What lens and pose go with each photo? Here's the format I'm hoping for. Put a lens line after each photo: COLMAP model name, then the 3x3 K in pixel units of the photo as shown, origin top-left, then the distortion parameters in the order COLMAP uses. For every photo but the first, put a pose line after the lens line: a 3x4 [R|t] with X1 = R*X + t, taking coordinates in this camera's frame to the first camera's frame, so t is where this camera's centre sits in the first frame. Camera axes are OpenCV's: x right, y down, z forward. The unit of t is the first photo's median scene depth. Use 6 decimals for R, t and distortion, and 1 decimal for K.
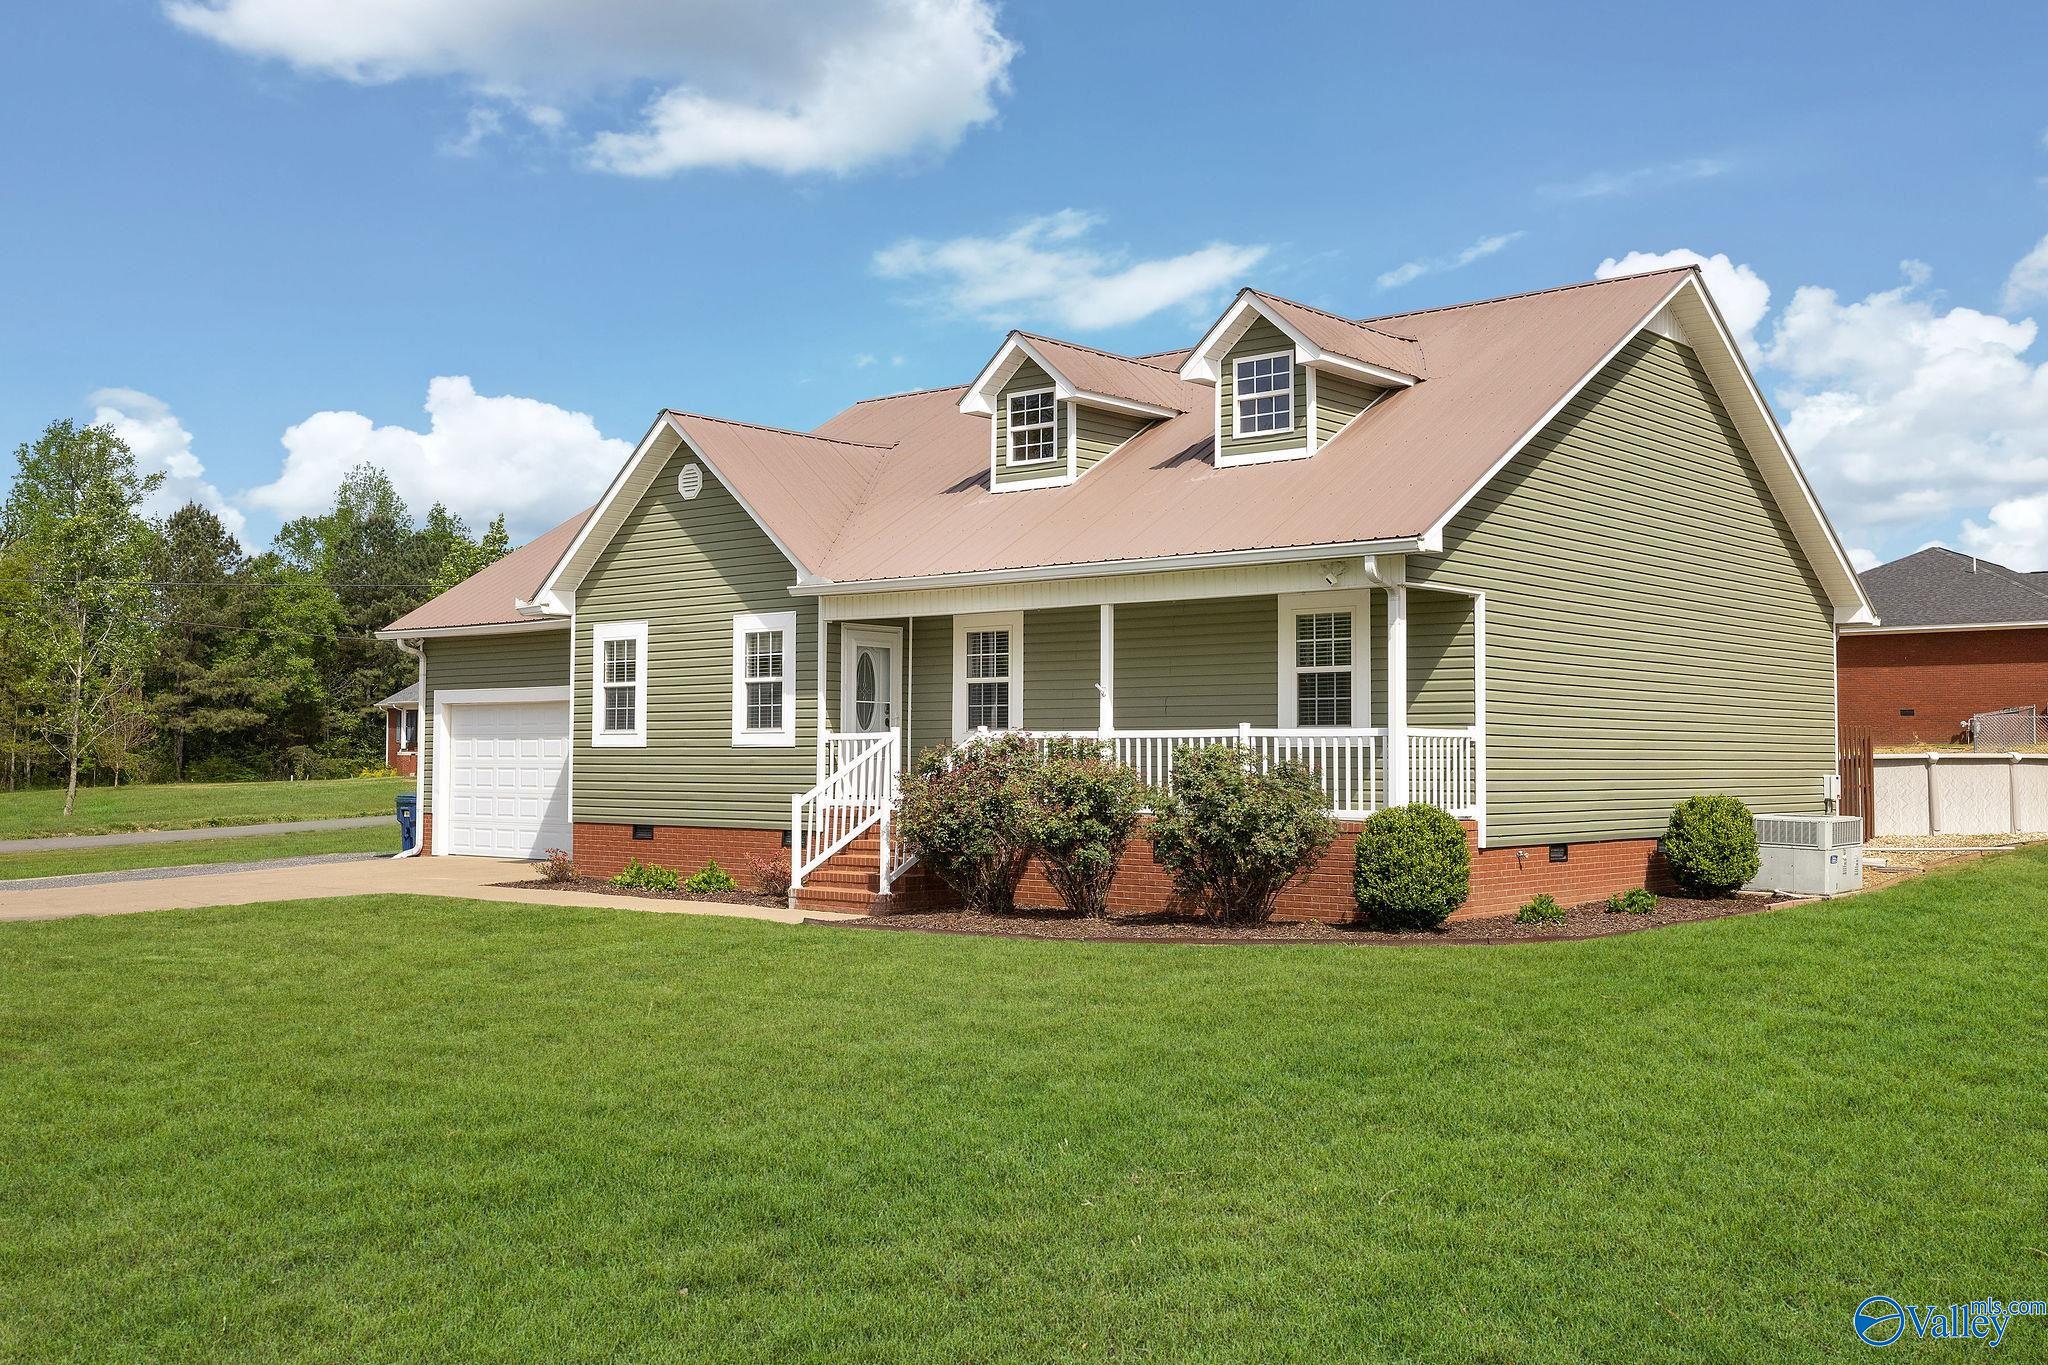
lens RADIAL K [[1978.3, 0, 1024.0], [0, 1978.3, 682.5], [0, 0, 1]] dist [0.014460, 0.001854]
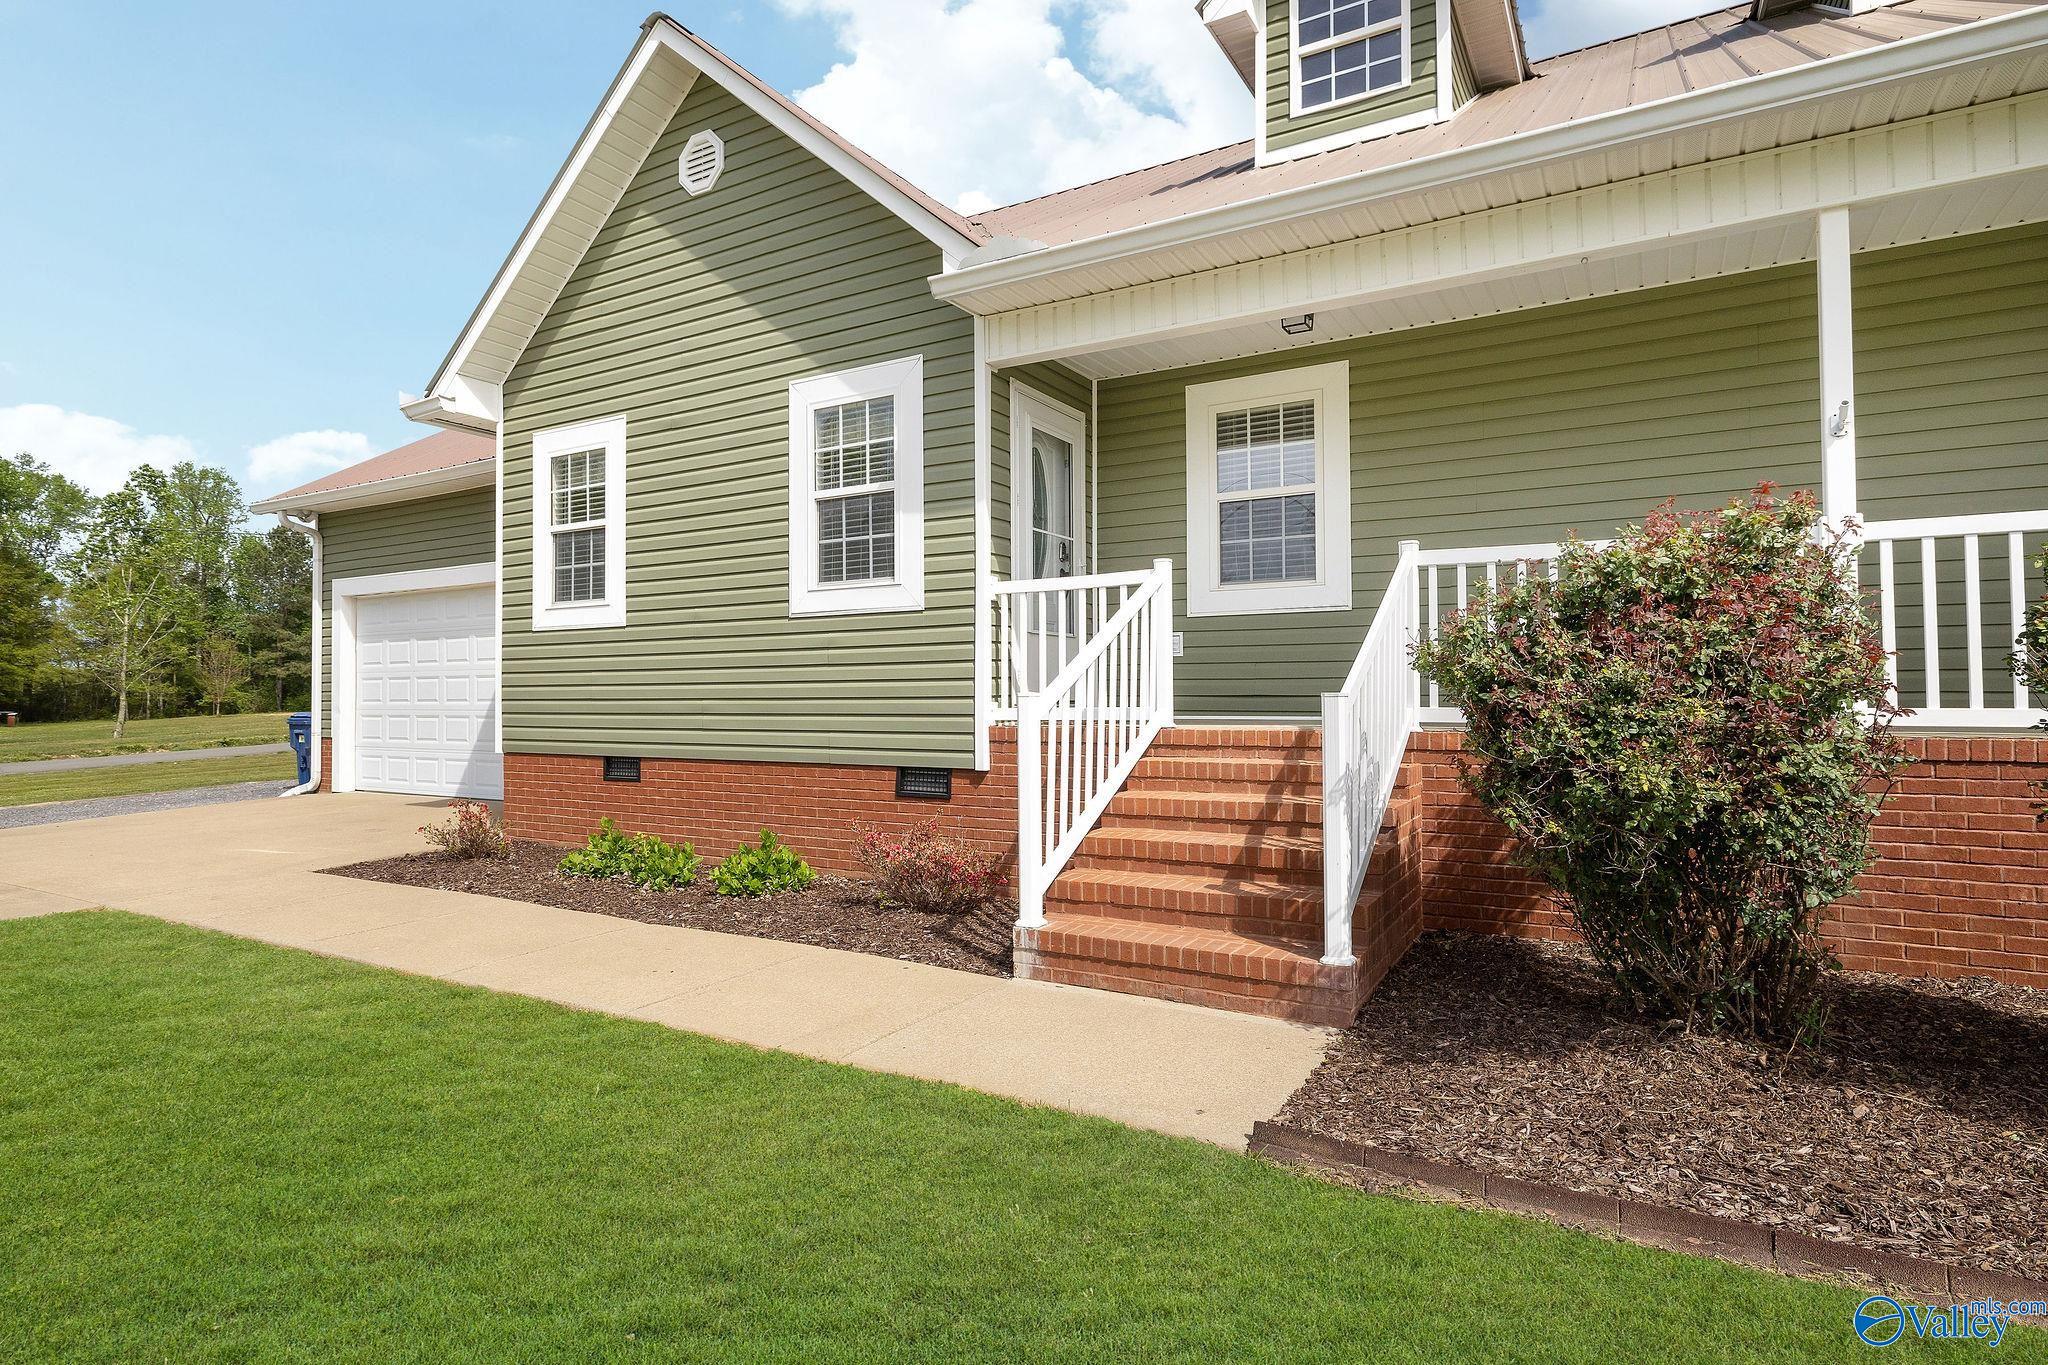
lens RADIAL K [[1070.7, 0, 1024.0], [0, 1070.7, 682.5], [0, 0, 1]] dist [0.000444, -0.000154]
pose [[0.983956, -0.007567, 0.178250, -0.138505], [0.002514, 0.999589, 0.028558, 0.043061], [-0.178393, -0.027652, 0.983571, 0.701691]]
